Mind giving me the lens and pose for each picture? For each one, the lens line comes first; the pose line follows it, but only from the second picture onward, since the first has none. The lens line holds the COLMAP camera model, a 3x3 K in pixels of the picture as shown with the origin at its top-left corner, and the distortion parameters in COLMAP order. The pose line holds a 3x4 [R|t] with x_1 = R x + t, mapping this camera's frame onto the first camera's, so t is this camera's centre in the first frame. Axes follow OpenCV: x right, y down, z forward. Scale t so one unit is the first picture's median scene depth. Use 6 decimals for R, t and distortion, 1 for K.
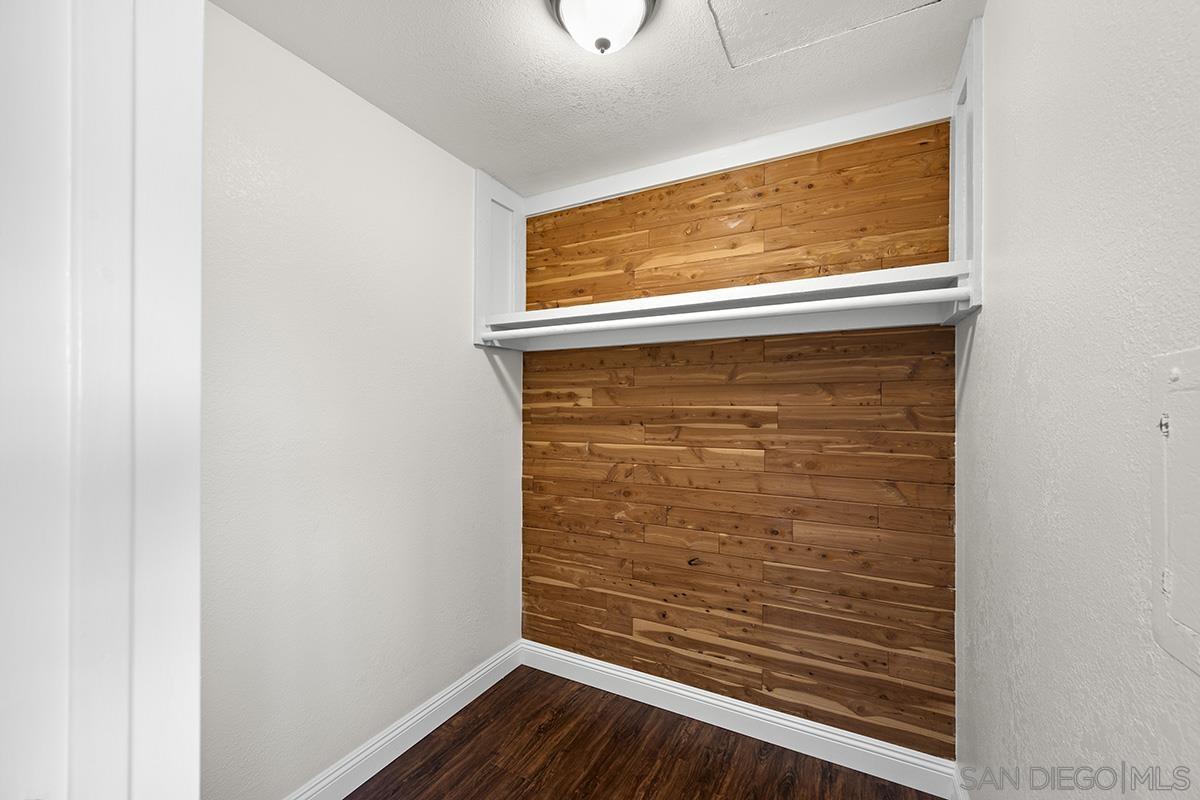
lens RADIAL K [[483.6, 0, 599.0], [0, 483.6, 396.6], [0, 0, 1]] dist [0.002543, 0.000004]
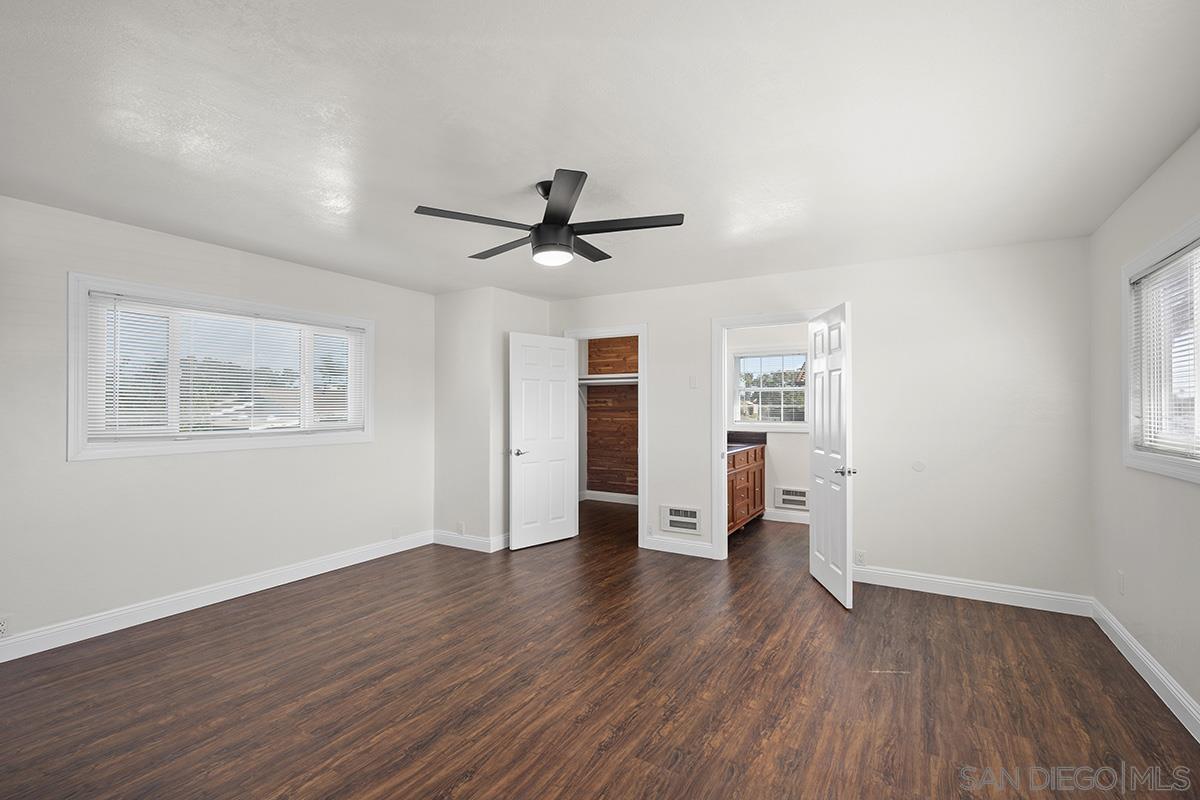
lens RADIAL K [[539.9, 0, 600.4], [0, 539.9, 401.5], [0, 0, 1]] dist [-0.000112, -0.000015]
pose [[0.999352, -0.001224, -0.035975, 0.030302], [0.001448, 0.999980, 0.006208, -0.022953], [0.035967, -0.006256, 0.999333, -2.159647]]
